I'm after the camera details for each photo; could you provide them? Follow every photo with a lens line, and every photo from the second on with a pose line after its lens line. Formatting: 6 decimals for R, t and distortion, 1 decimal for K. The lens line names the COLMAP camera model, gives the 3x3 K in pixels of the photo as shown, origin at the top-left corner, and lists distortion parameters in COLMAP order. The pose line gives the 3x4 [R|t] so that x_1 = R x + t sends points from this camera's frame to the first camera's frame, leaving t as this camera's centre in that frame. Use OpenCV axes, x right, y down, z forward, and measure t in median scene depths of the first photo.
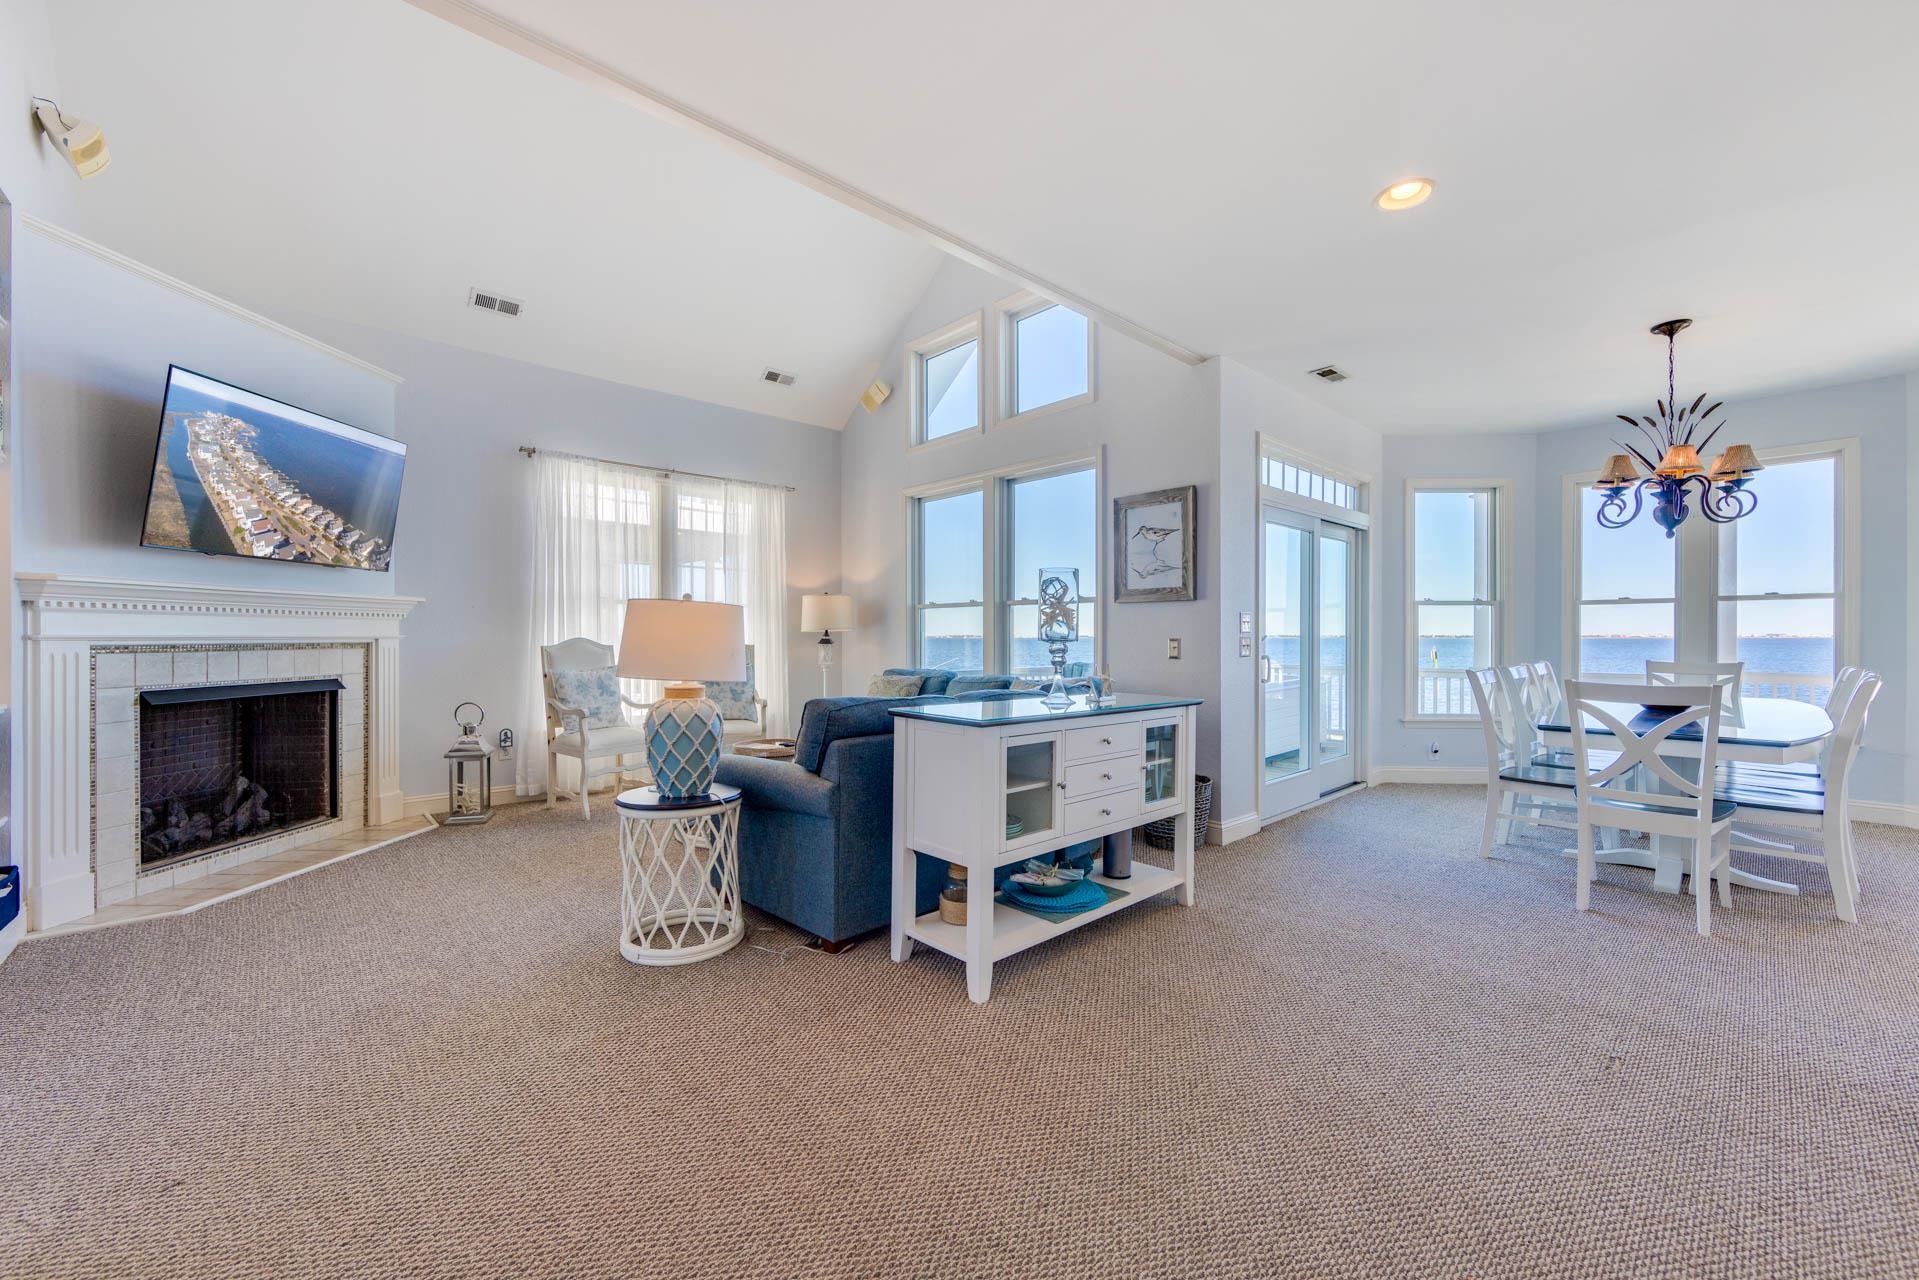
lens RADIAL K [[753.1, 0, 964.4], [0, 753.1, 638.4], [0, 0, 1]] dist [-0.000485, -0.000335]
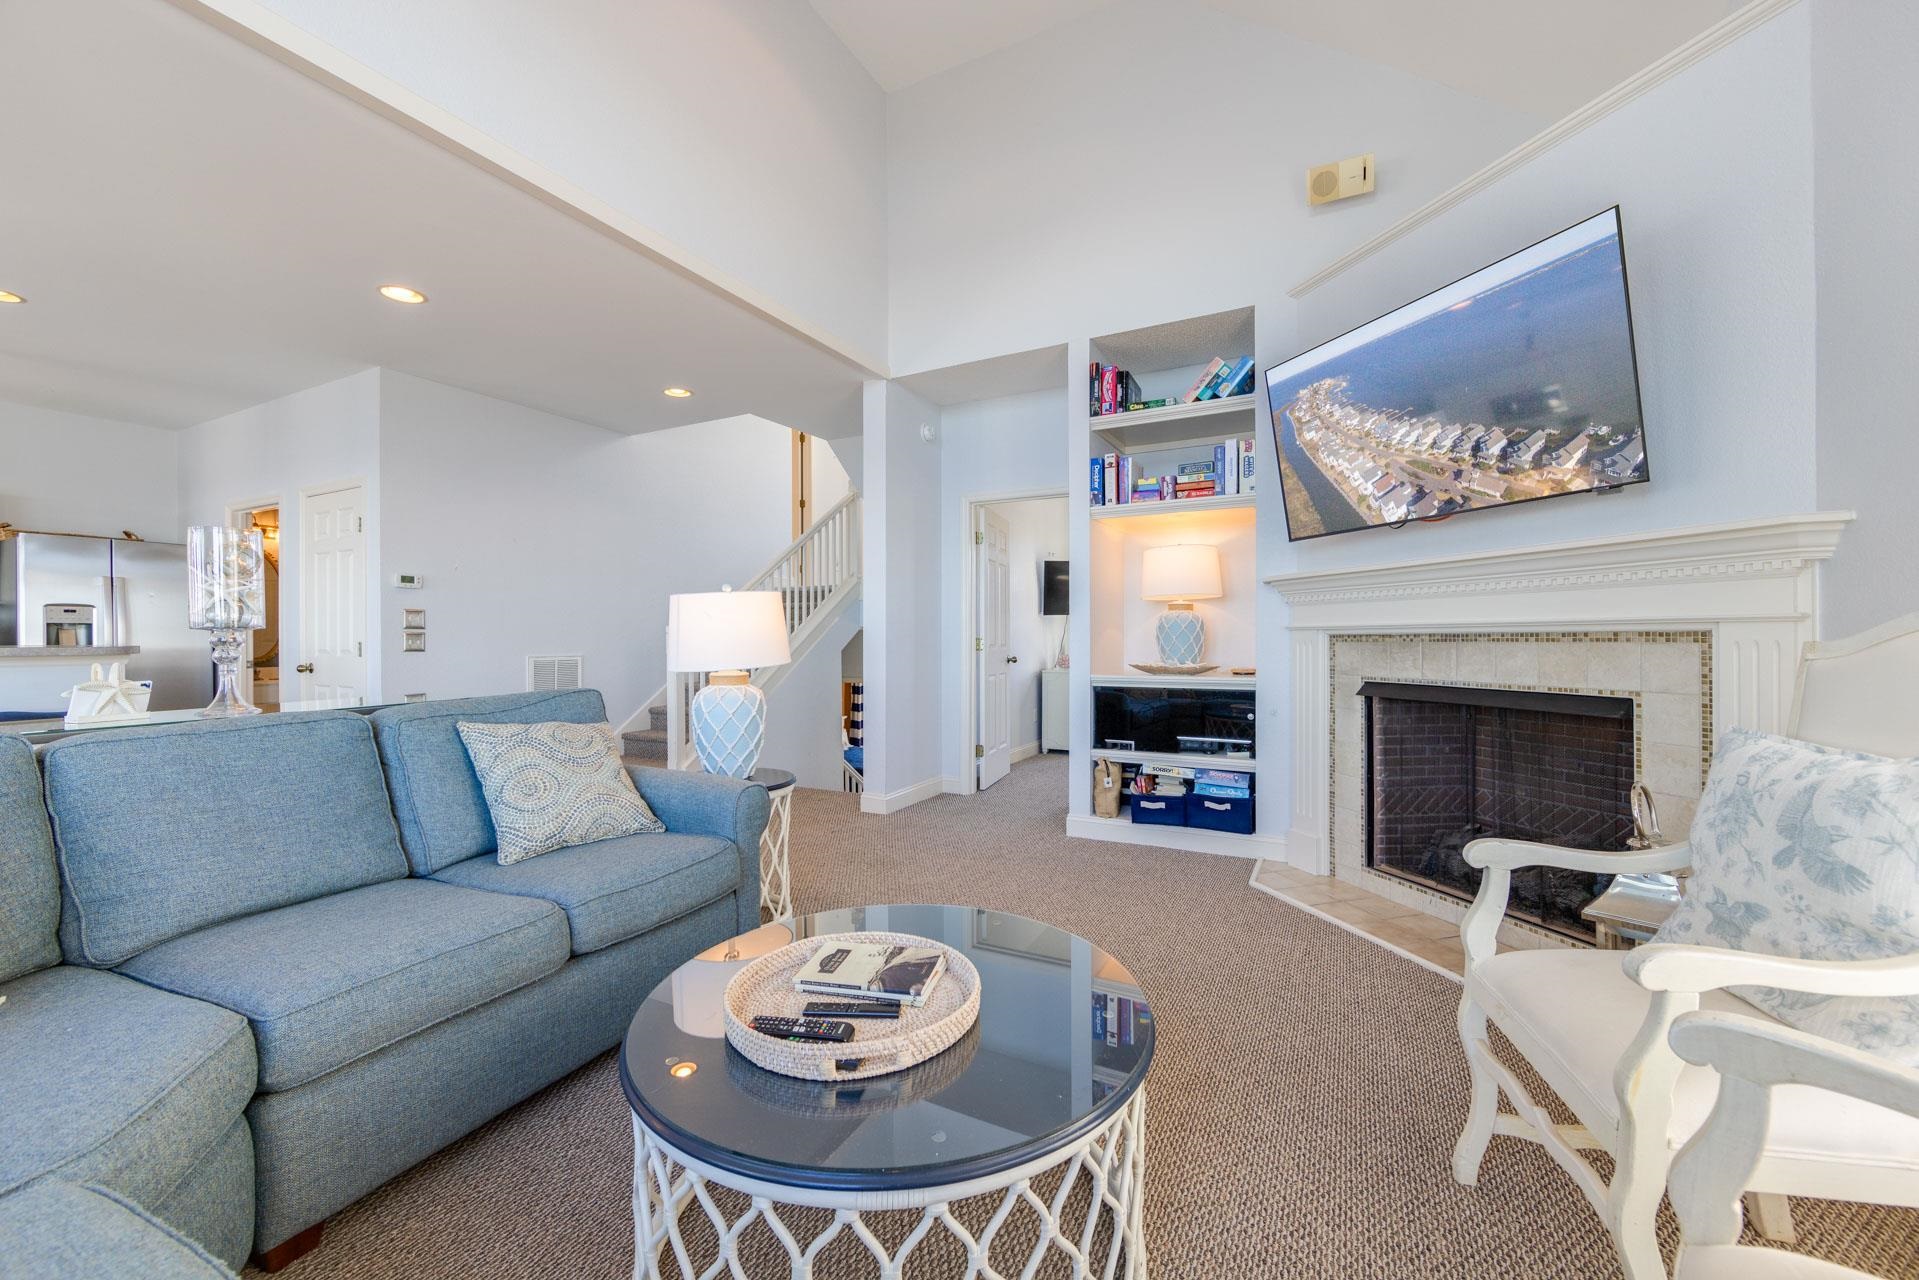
lens RADIAL K [[751.2, 0, 957.0], [0, 751.2, 630.1], [0, 0, 1]] dist [-0.005494, 0.002517]
pose [[-0.938647, -0.005809, -0.344829, -0.209472], [-0.001111, 0.999904, -0.013818, 0.013972], [0.344876, -0.012587, -0.938564, 1.397486]]
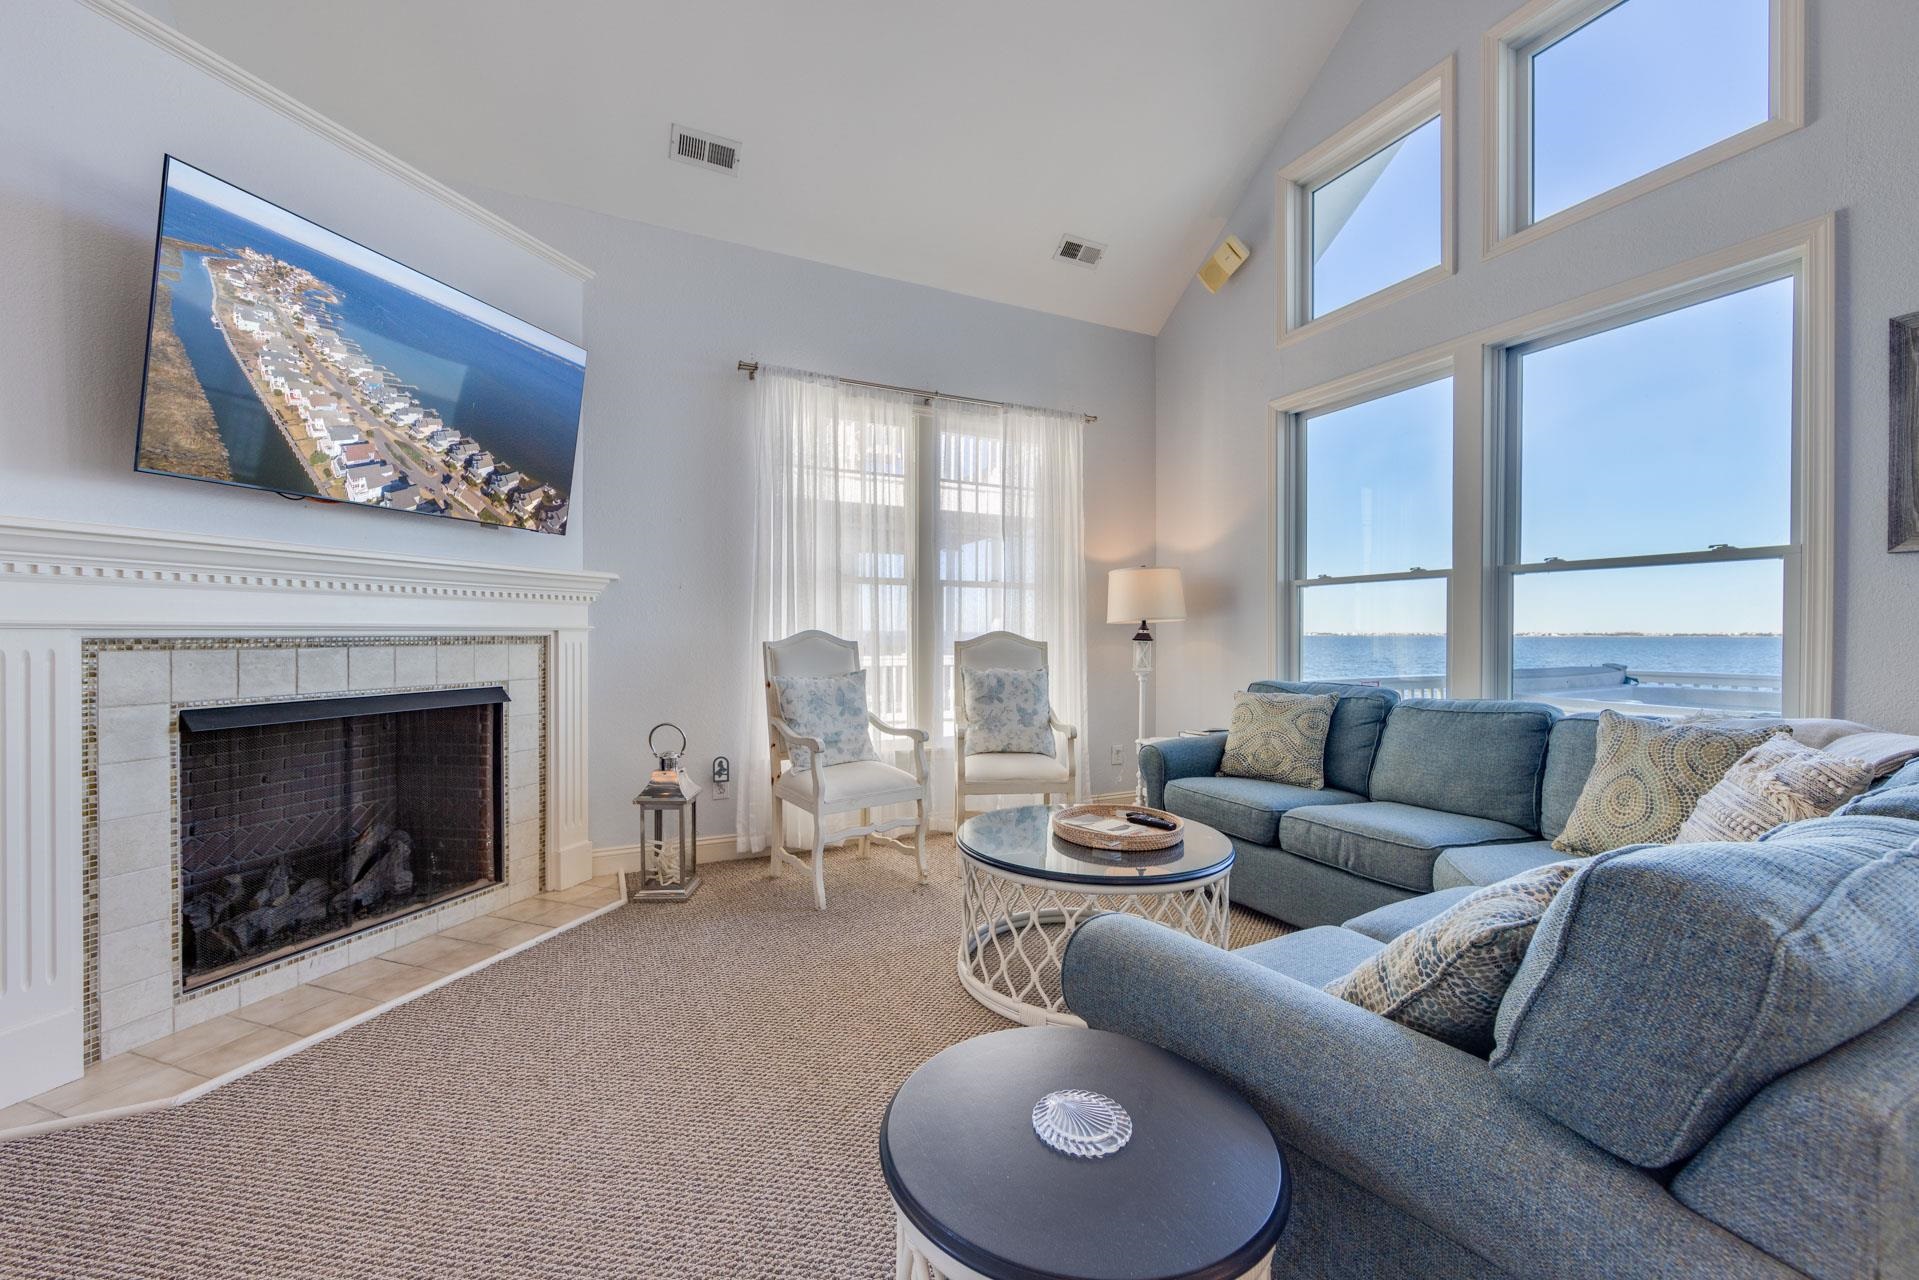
lens RADIAL K [[751.2, 0, 960.8], [0, 751.2, 640.3], [0, 0, 1]] dist [-0.005494, 0.002517]
pose [[0.957420, 0.004622, -0.288662, -0.226621], [-0.002890, 0.999975, 0.006426, 0.003911], [0.288684, -0.005318, 0.957410, 0.471623]]
